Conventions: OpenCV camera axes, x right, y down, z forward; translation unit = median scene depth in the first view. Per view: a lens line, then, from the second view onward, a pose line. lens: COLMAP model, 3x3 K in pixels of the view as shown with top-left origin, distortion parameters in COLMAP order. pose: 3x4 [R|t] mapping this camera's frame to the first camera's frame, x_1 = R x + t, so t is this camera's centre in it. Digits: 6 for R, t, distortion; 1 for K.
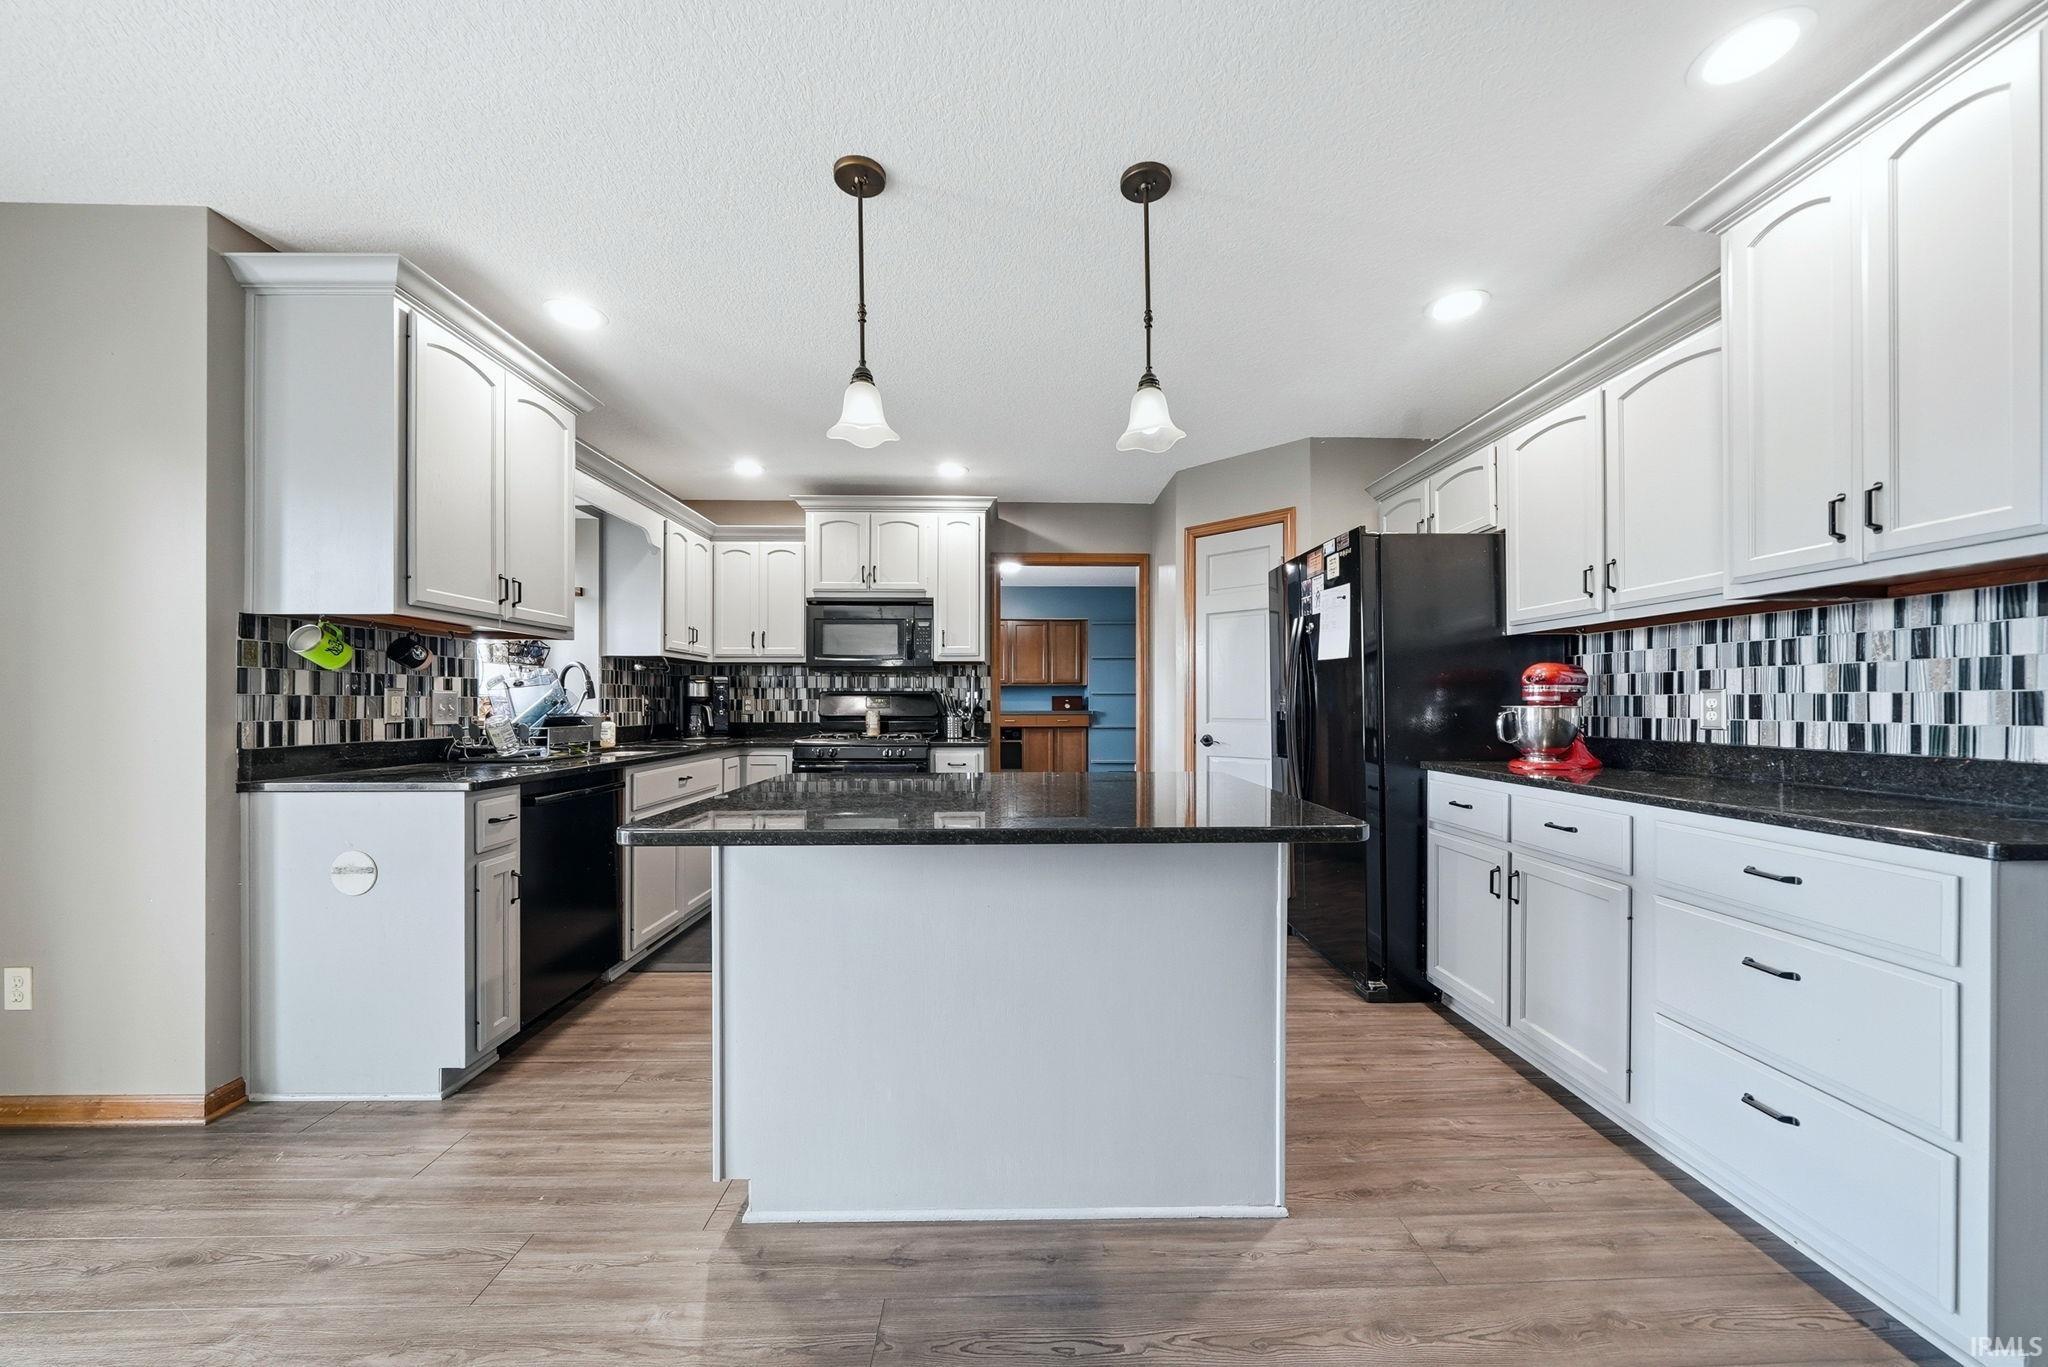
lens RADIAL K [[715.2, 0, 1022.7], [0, 715.2, 700.6], [0, 0, 1]] dist [-0.003461, -0.000315]
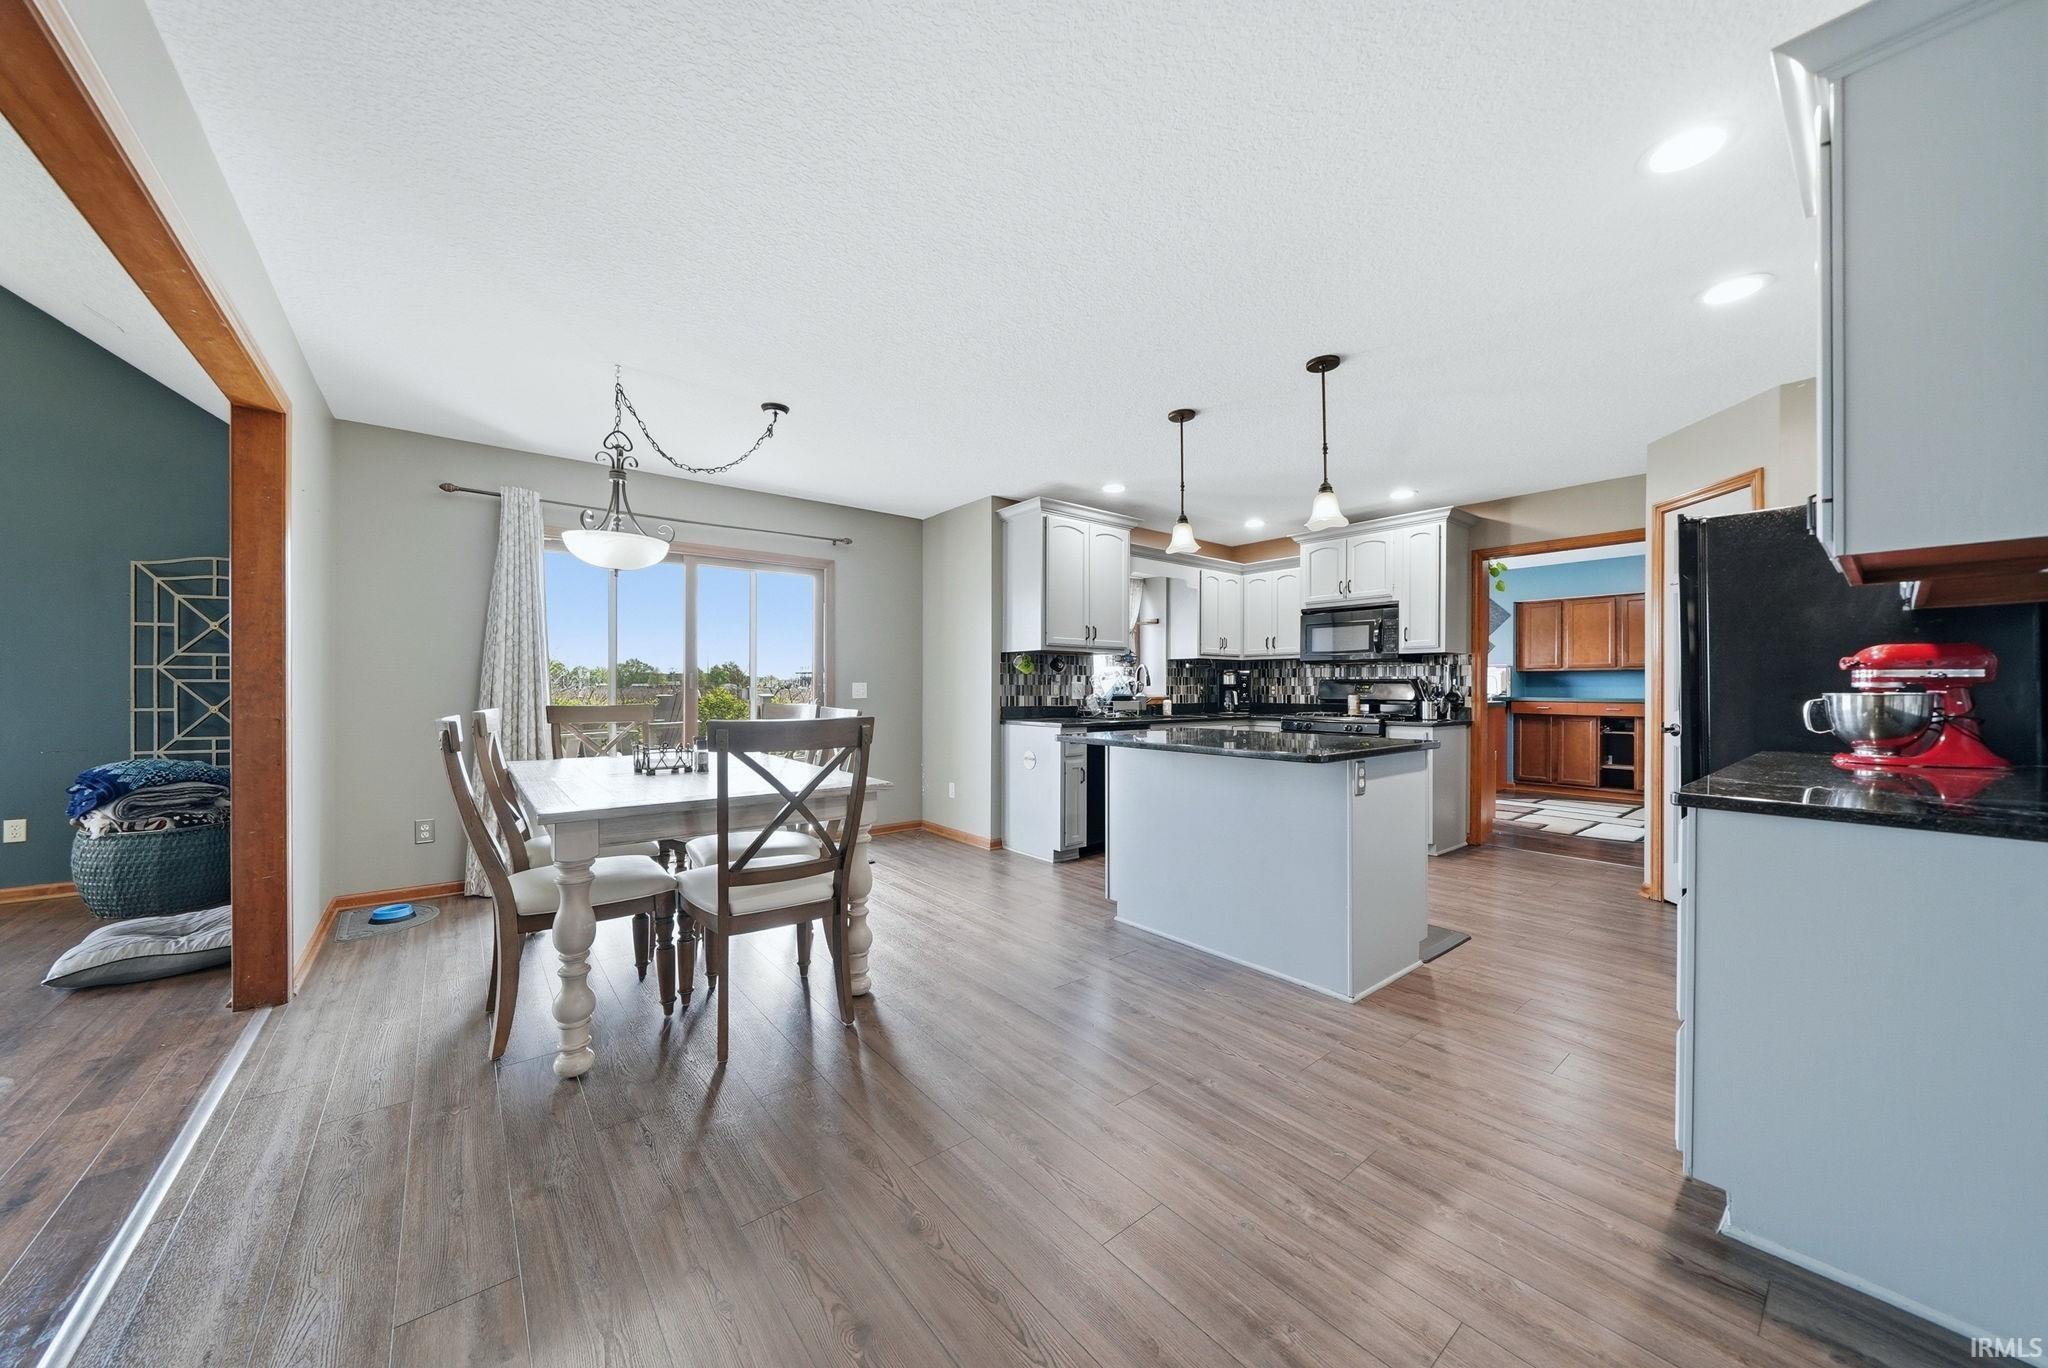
lens RADIAL K [[715.2, 0, 1030.1], [0, 715.2, 686.7], [0, 0, 1]] dist [-0.003461, -0.000315]
pose [[0.612067, -0.000718, -0.790806, 0.717191], [0.000893, 1.000000, -0.000217, -0.001390], [0.790805, -0.000574, 0.612067, -0.344838]]
